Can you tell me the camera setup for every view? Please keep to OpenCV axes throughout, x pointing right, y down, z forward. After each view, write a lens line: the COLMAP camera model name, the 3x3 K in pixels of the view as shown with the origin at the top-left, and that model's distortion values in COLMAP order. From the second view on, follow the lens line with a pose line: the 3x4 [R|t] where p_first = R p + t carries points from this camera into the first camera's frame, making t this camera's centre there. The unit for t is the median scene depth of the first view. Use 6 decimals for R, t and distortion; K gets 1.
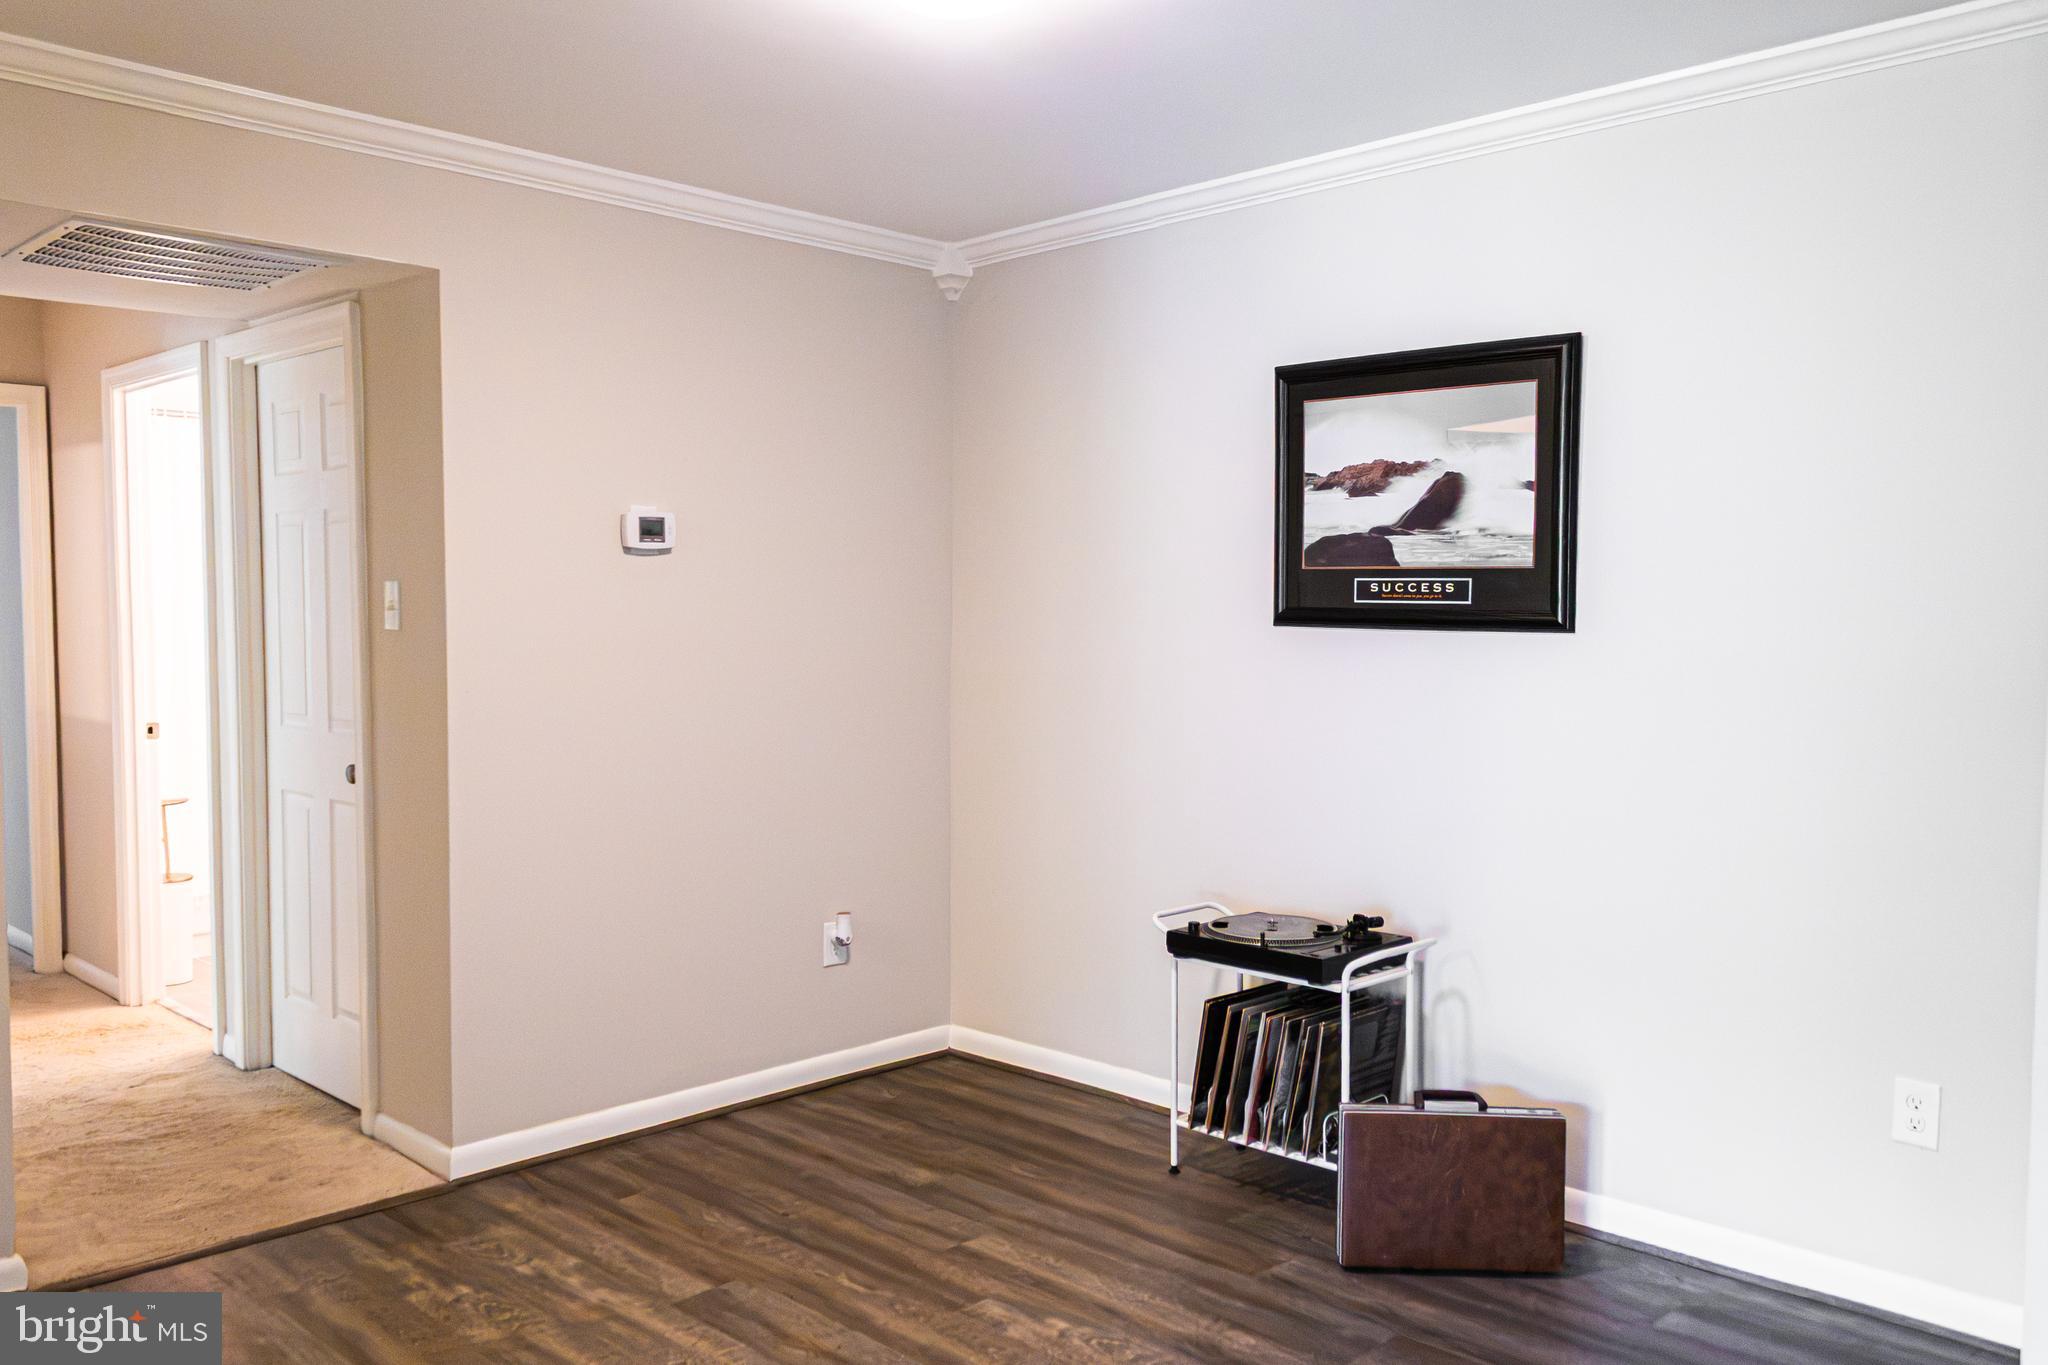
lens RADIAL K [[1634.9, 0, 1024.5], [0, 1634.9, 682.3], [0, 0, 1]] dist [0.010358, -0.014187]
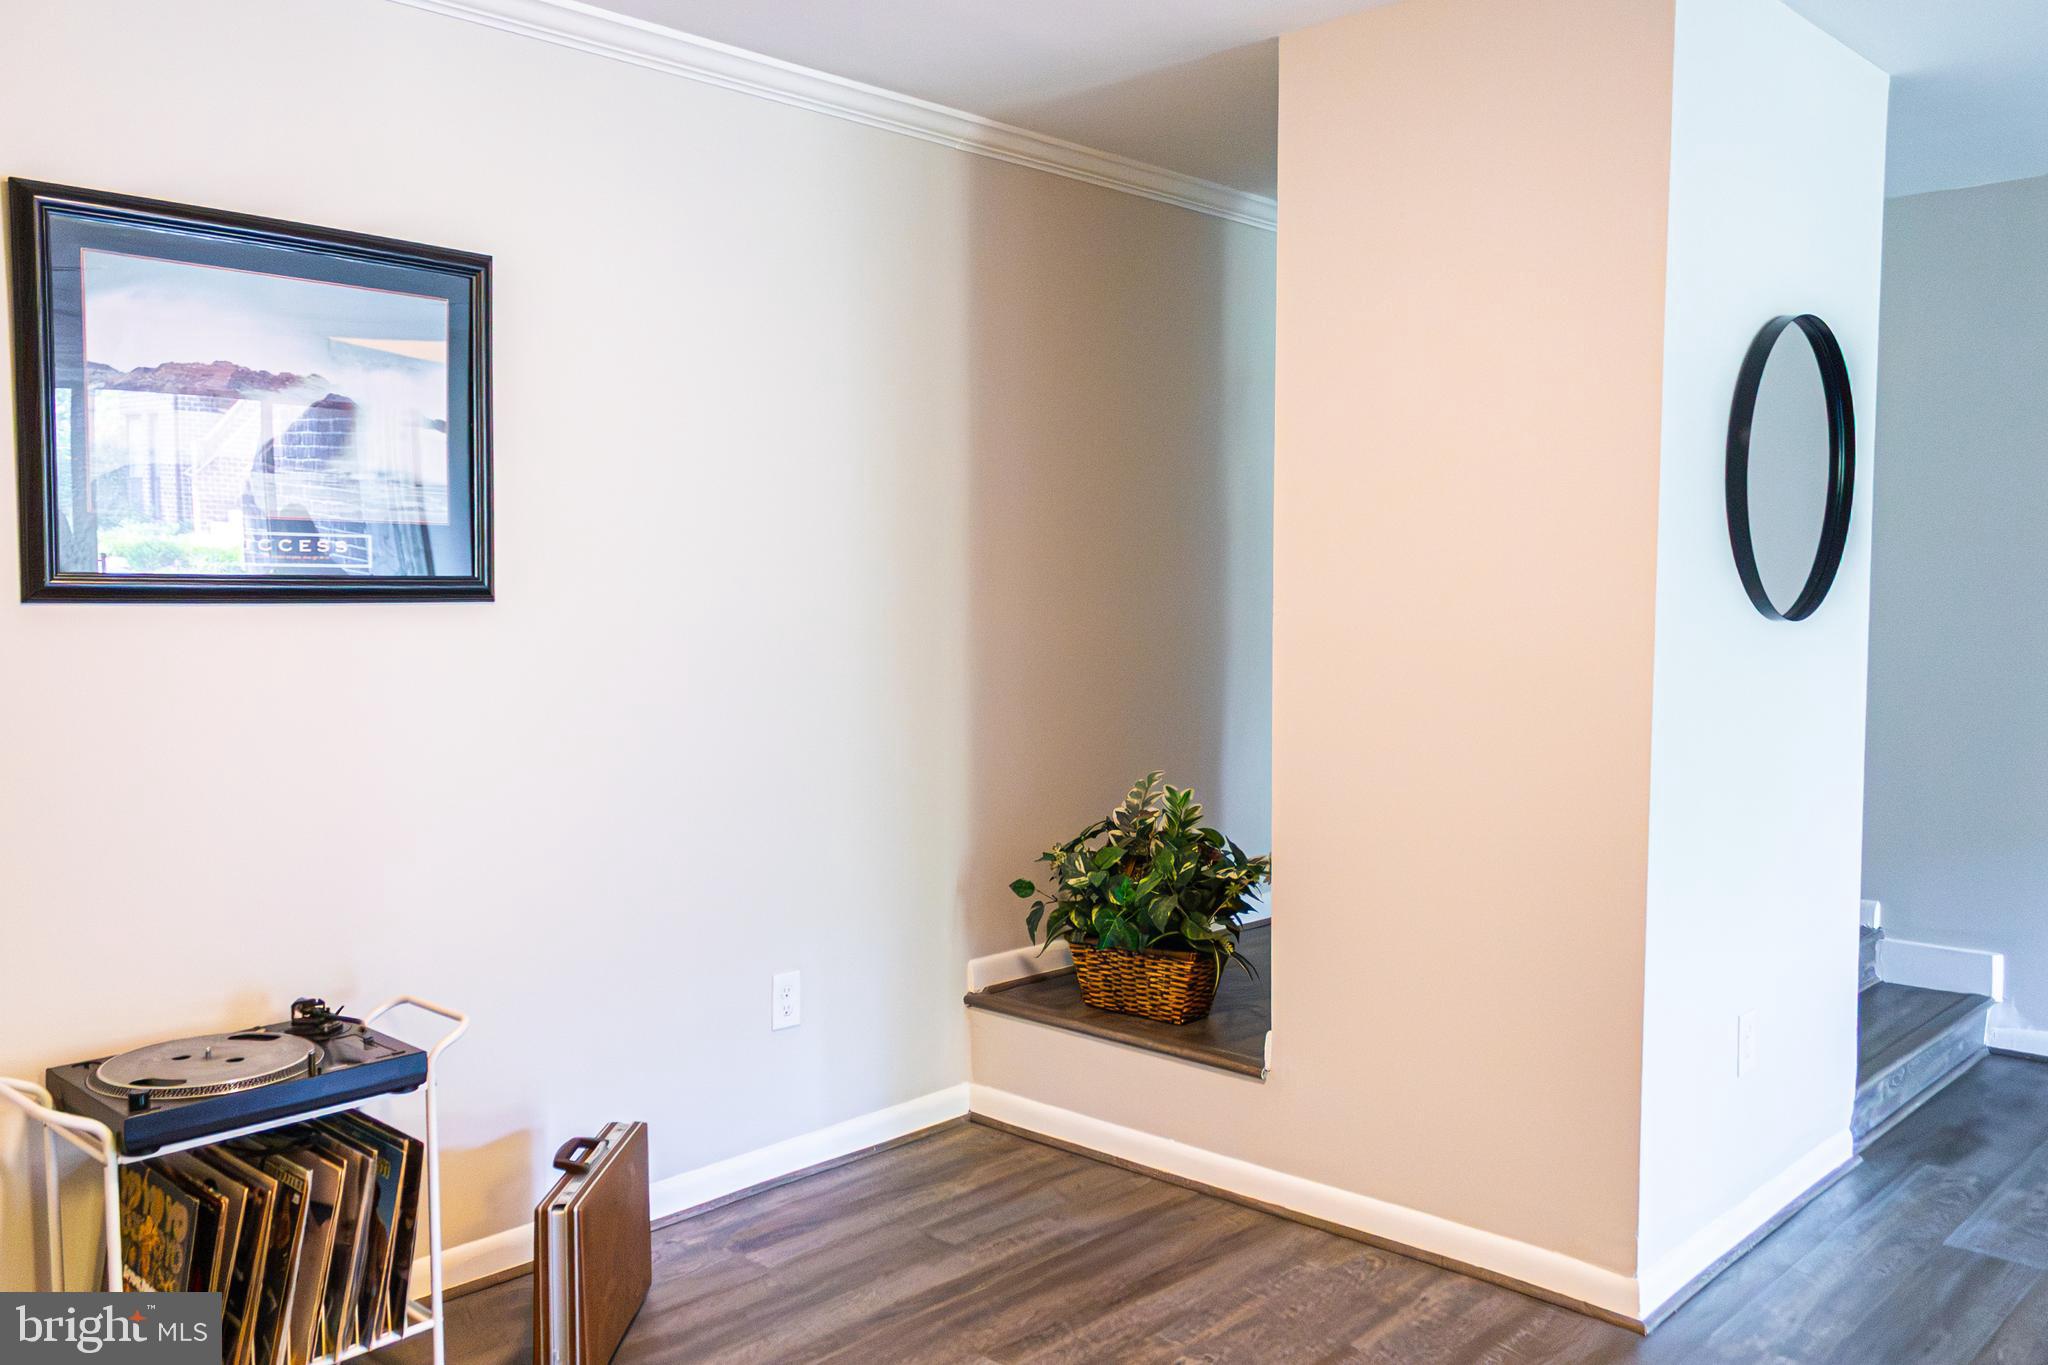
lens RADIAL K [[1634.9, 0, 1024.2], [0, 1634.9, 683.6], [0, 0, 1]] dist [0.010358, -0.014187]
pose [[-0.024868, -0.065444, 0.997546, -0.528974], [0.045726, 0.996736, 0.066531, -0.030703], [-0.998644, 0.047269, -0.021794, 0.714445]]
